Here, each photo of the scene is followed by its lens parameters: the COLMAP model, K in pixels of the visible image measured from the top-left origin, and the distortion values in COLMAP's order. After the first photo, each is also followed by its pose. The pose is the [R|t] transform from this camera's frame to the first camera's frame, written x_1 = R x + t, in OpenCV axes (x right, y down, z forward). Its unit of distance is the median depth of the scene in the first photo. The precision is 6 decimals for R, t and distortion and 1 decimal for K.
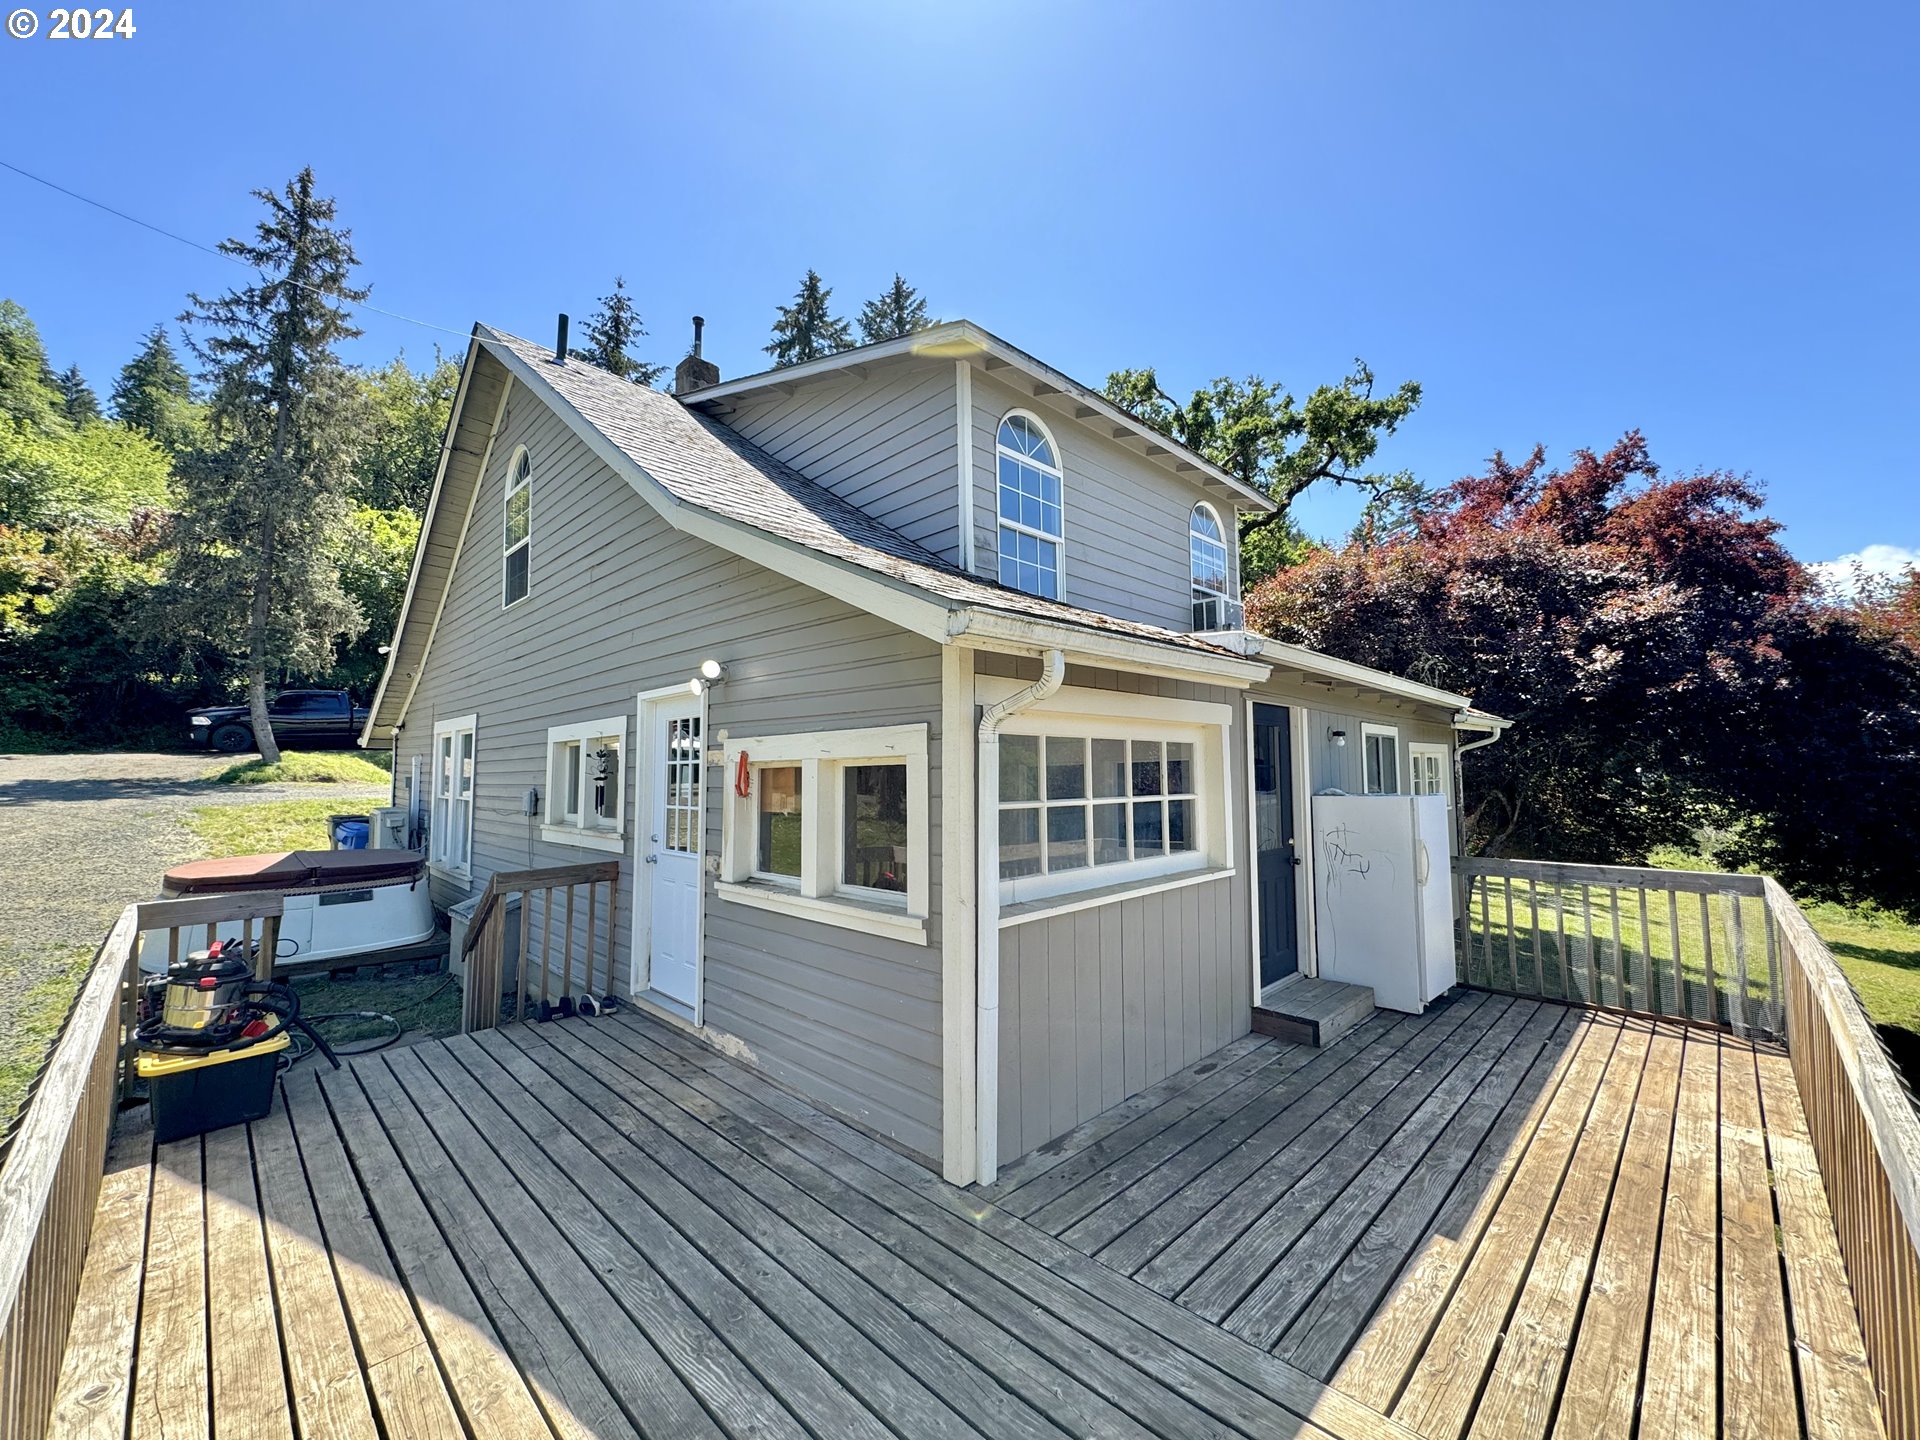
lens RADIAL K [[763.7, 0, 956.0], [0, 763.7, 718.2], [0, 0, 1]] dist [-0.001739, -0.000572]
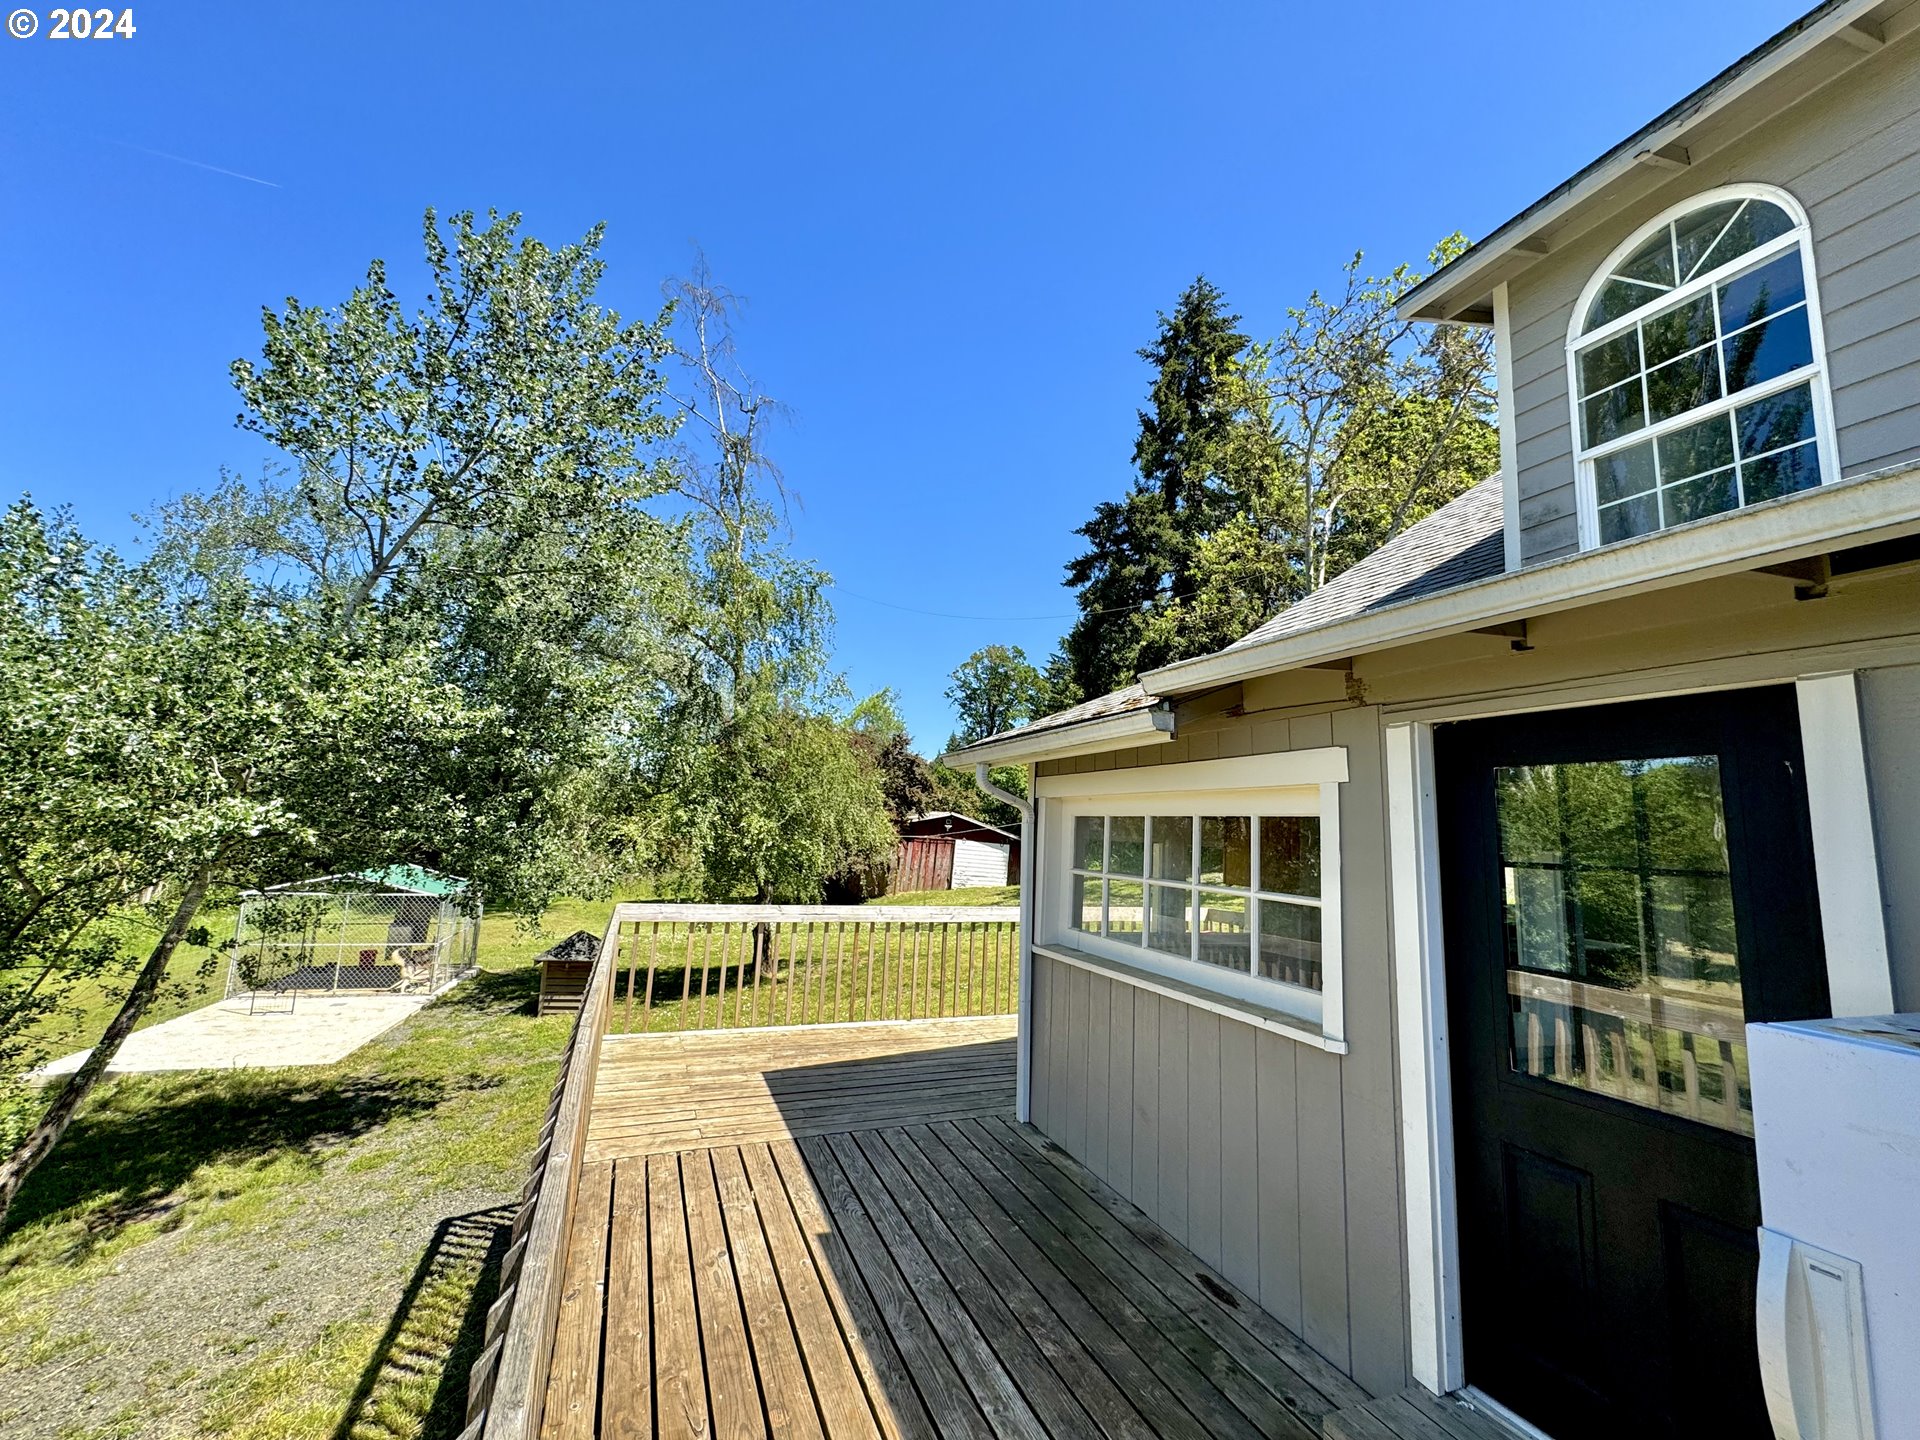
lens RADIAL K [[763.7, 0, 957.0], [0, 763.7, 718.4], [0, 0, 1]] dist [-0.001739, -0.000572]
pose [[-0.379504, -0.148802, -0.913145, 1.309453], [0.019051, 0.985515, -0.168513, 0.069308], [0.924994, -0.081348, -0.371172, 1.255386]]
